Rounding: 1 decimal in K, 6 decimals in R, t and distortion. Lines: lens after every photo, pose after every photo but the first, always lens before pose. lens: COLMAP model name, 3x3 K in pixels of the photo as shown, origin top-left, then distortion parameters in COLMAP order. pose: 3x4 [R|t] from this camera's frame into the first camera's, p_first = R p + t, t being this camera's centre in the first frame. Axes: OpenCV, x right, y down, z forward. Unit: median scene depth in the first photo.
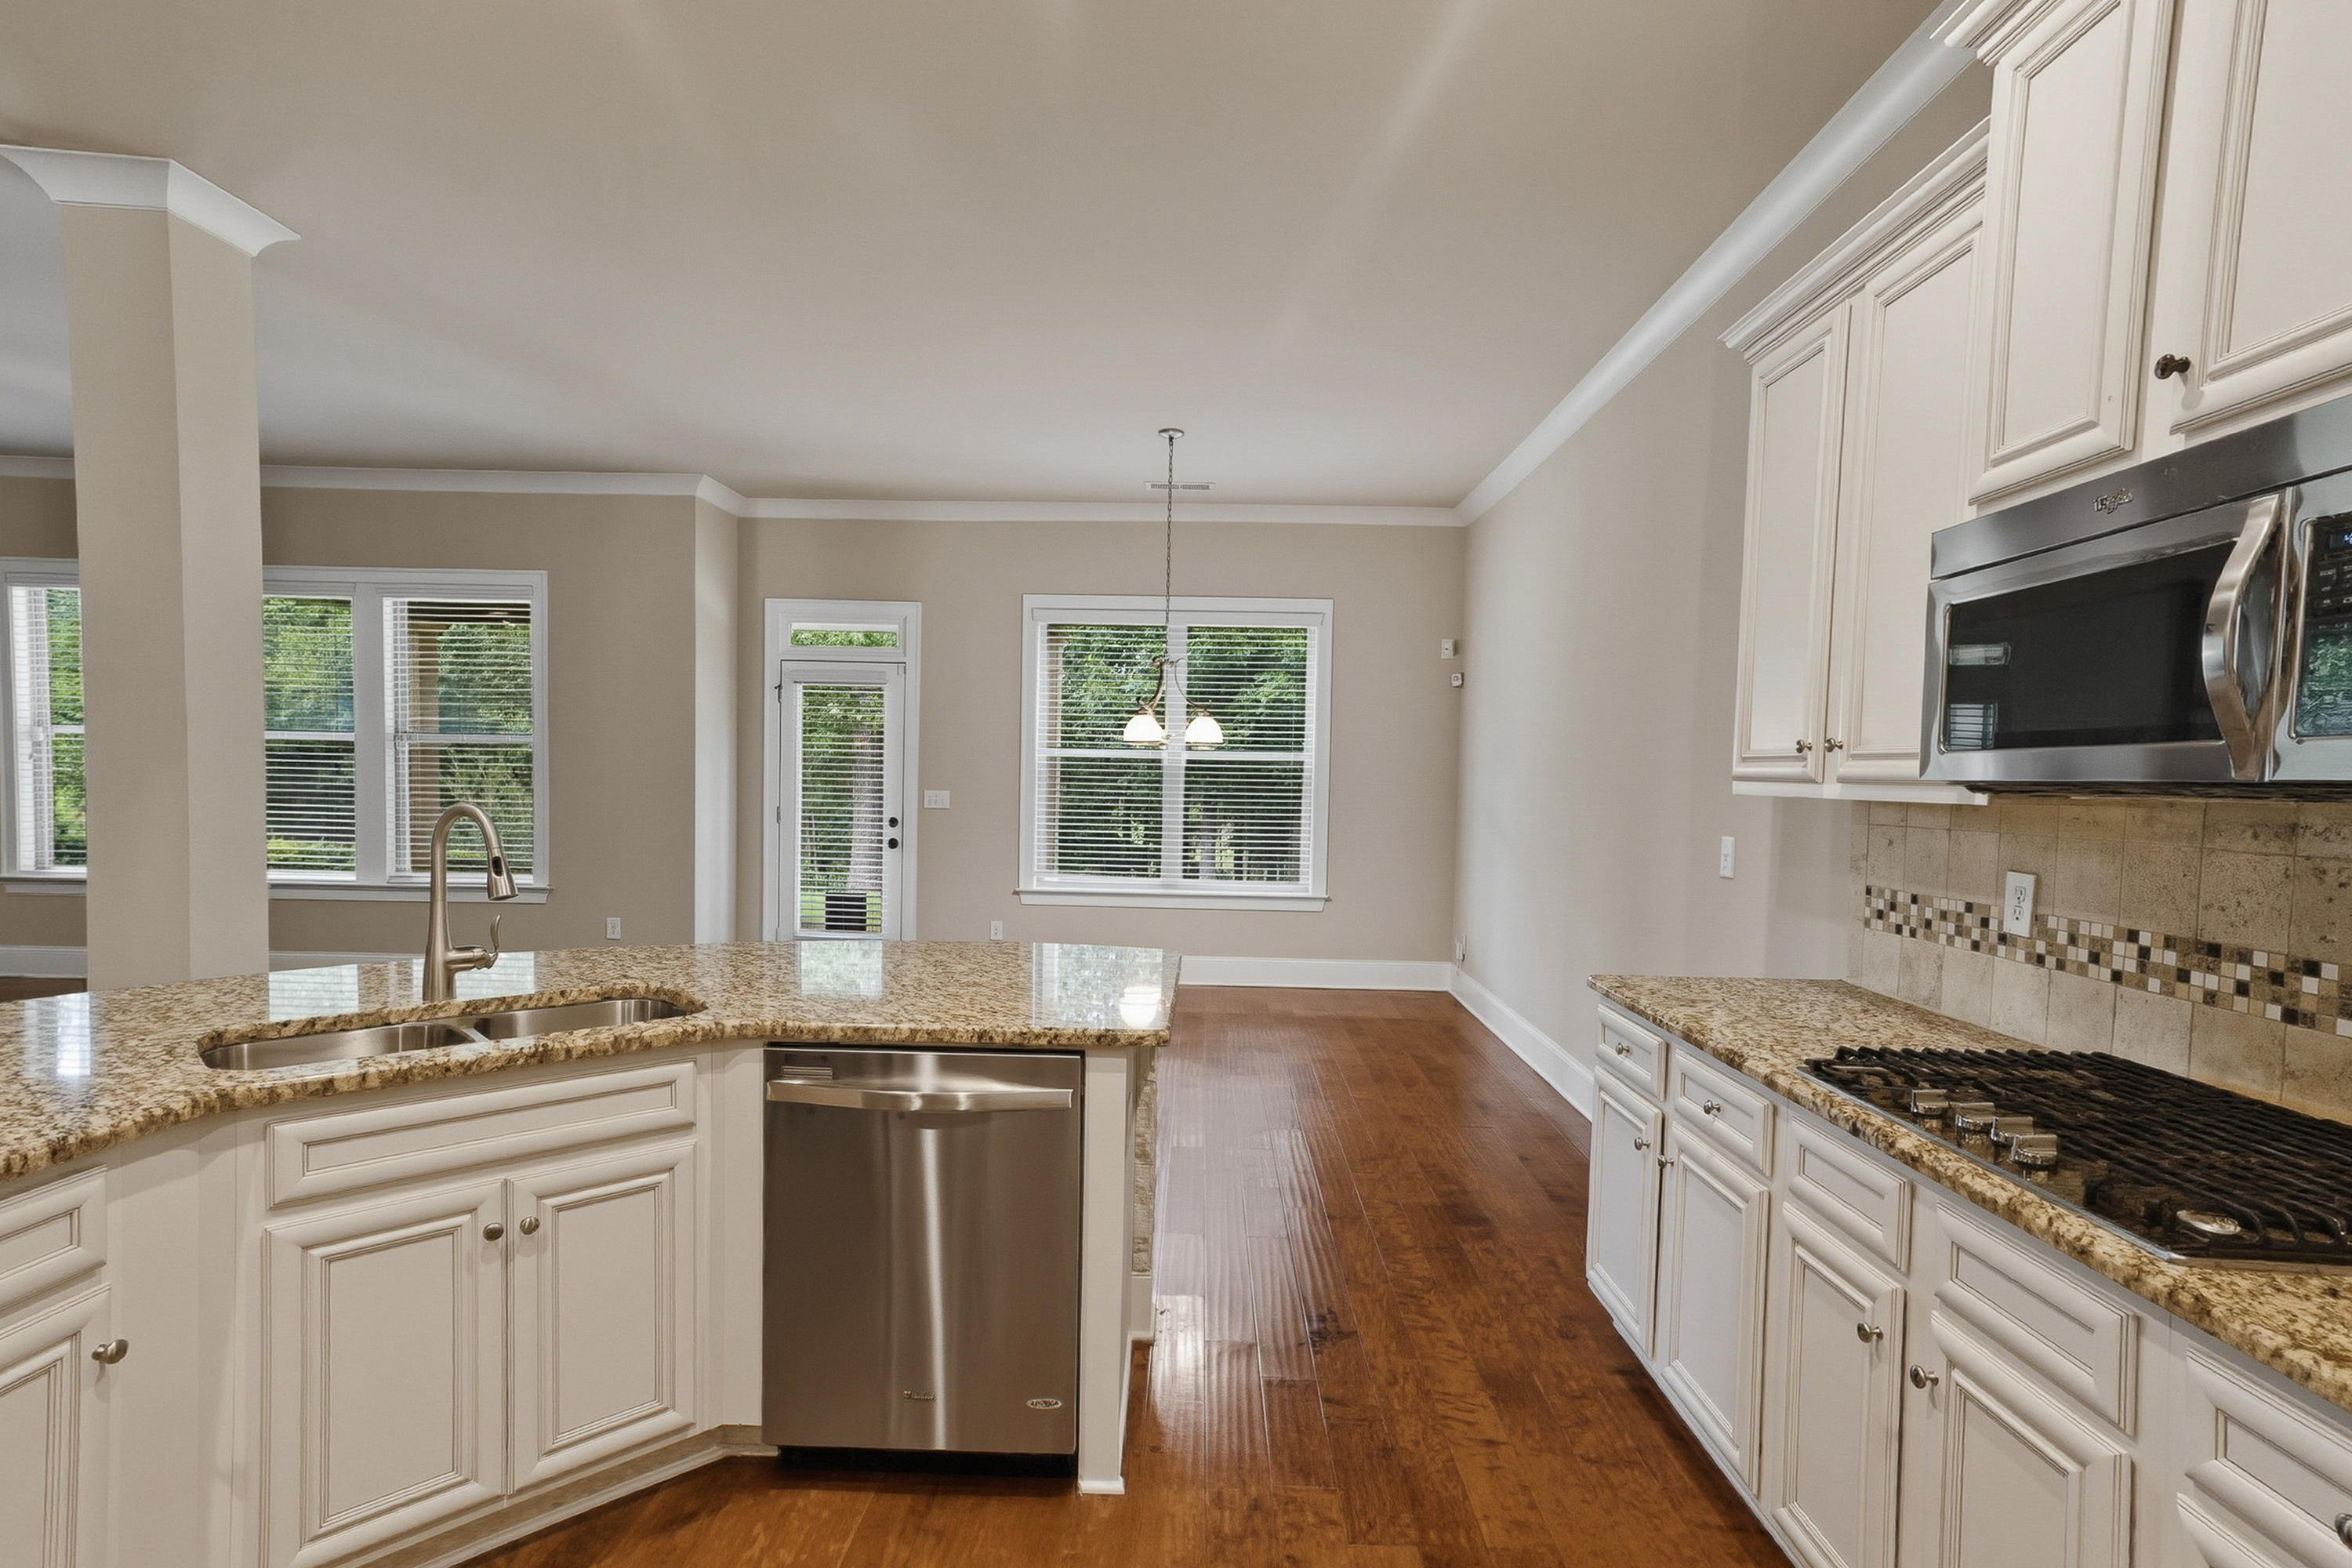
lens RADIAL K [[1117.5, 0, 1148.3], [0, 1117.5, 848.6], [0, 0, 1]] dist [-0.004172, 0.010194]
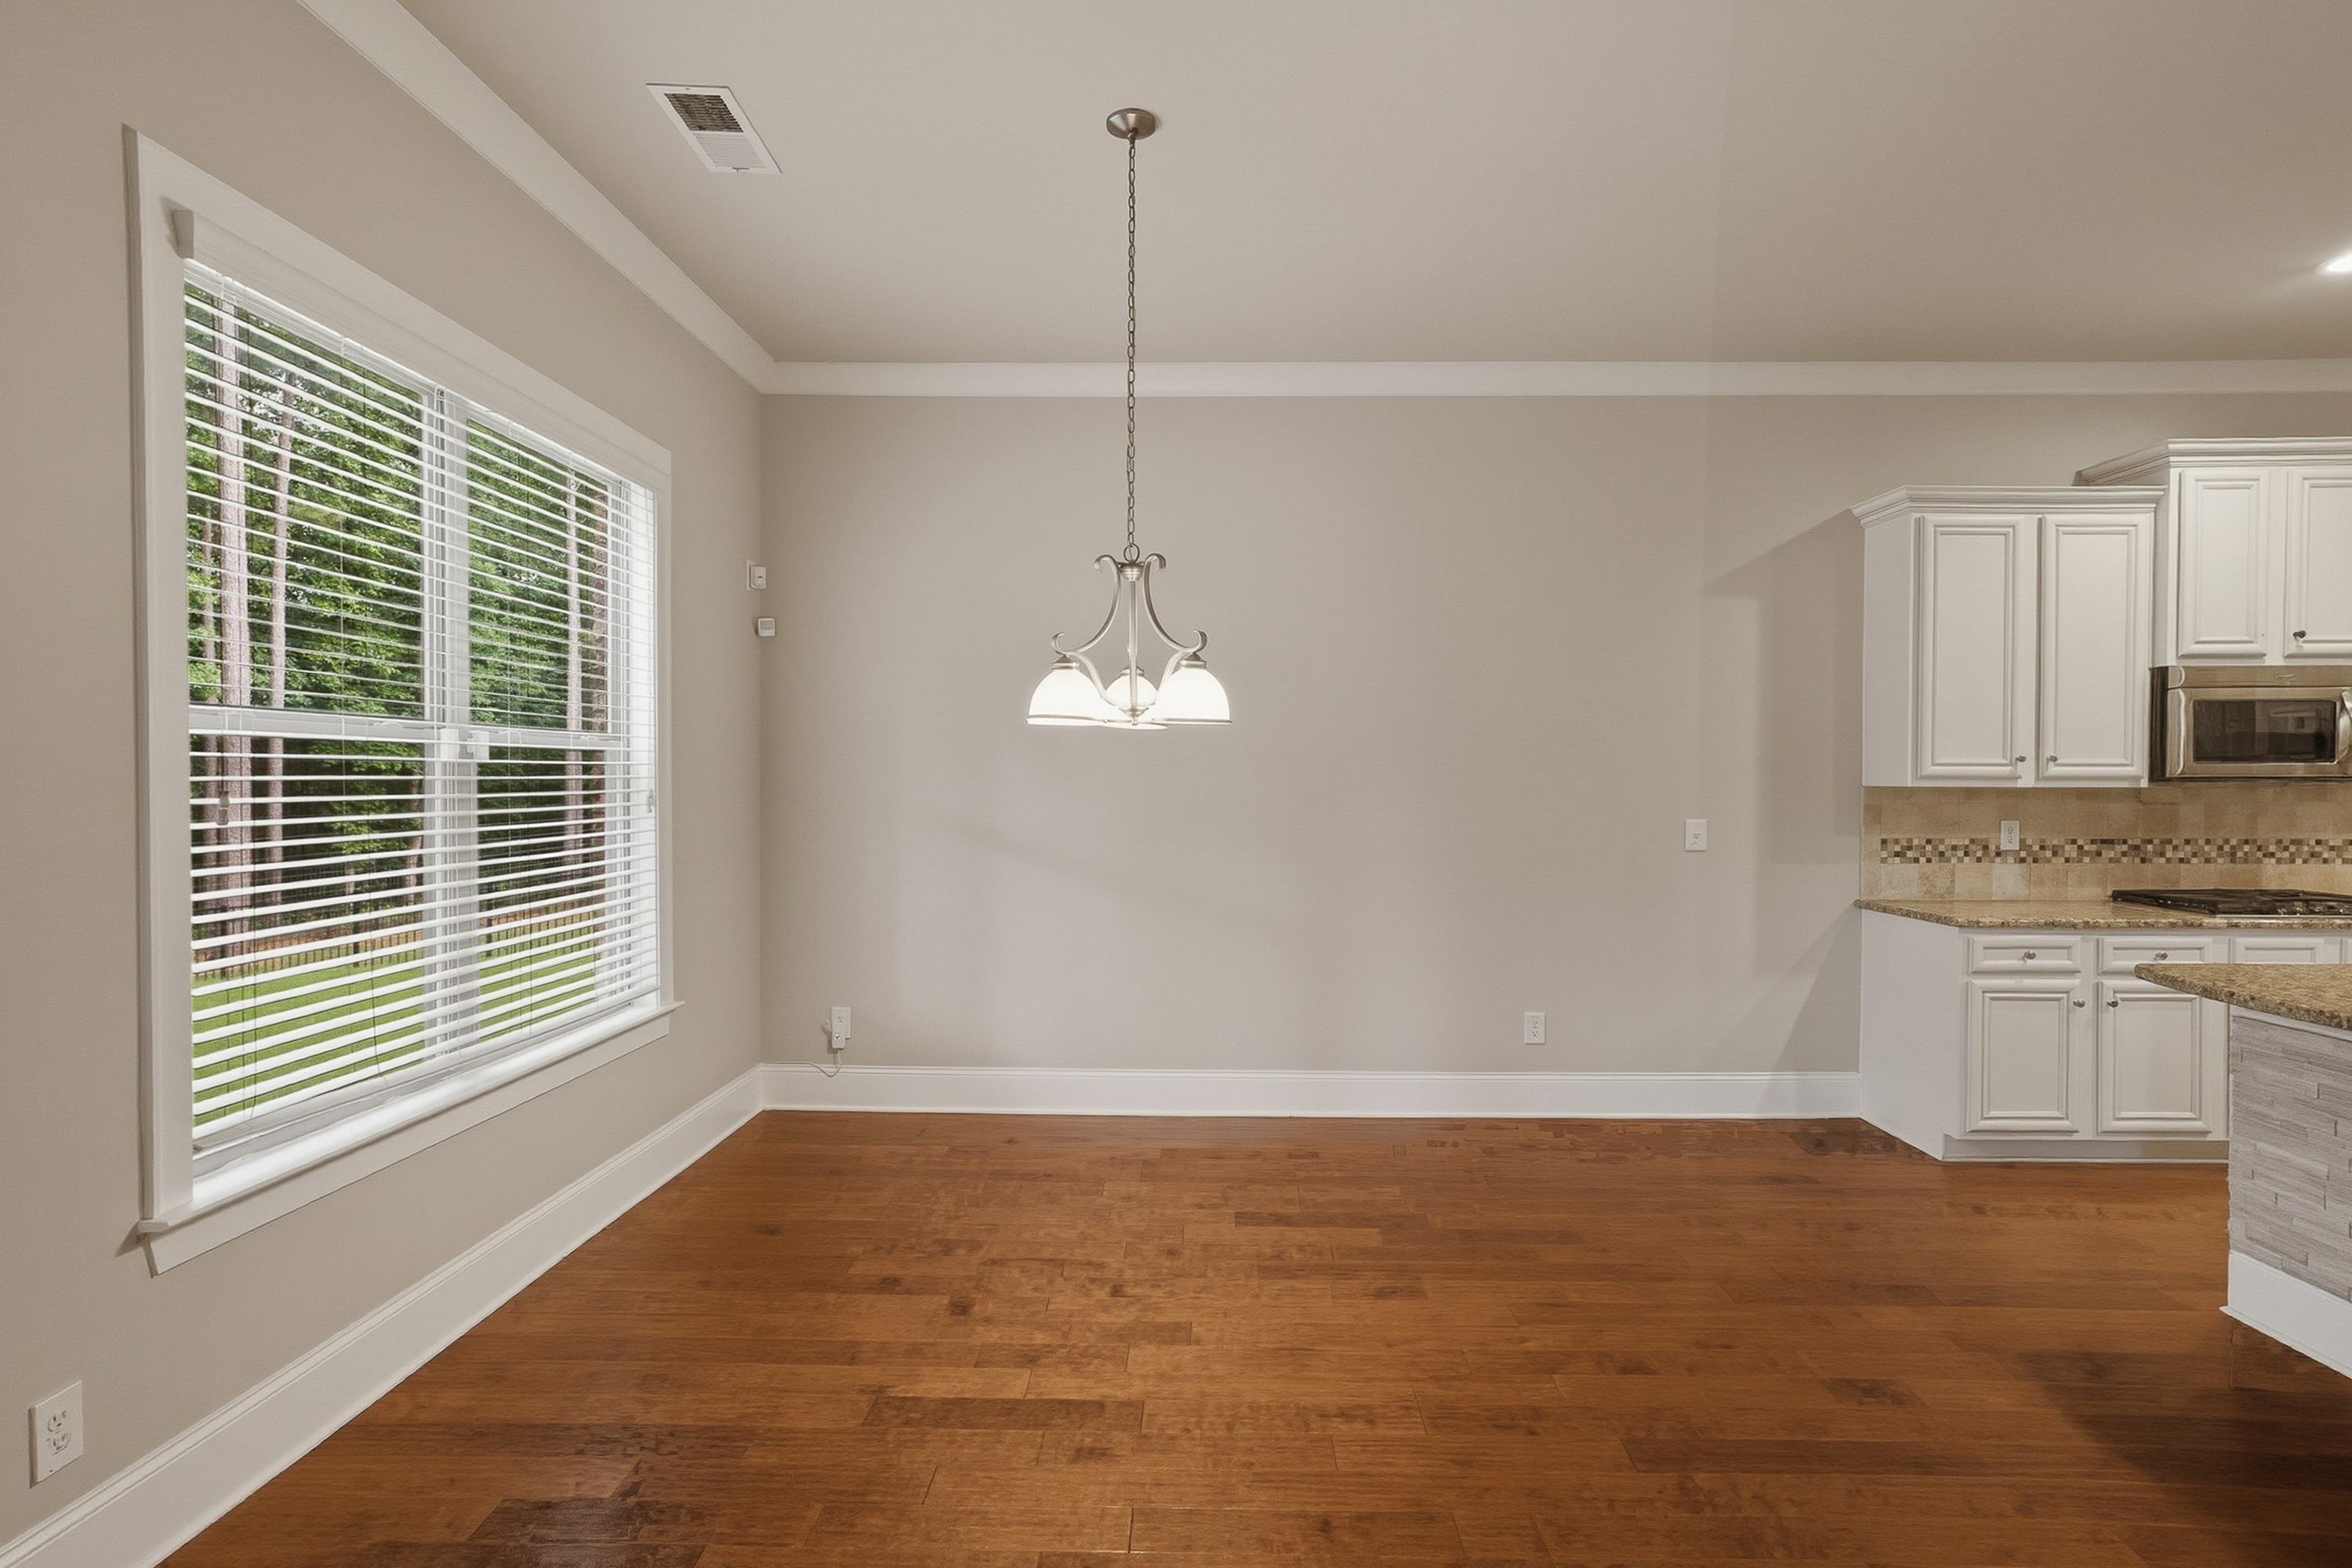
lens RADIAL K [[1117.5, 0, 1190.5], [0, 1117.5, 784.7], [0, 0, 1]] dist [-0.004172, 0.010194]
pose [[-0.039245, -0.028059, 0.998836, -1.378013], [0.066580, 0.997311, 0.030633, -0.233806], [-0.997009, 0.067705, -0.037272, 2.900698]]
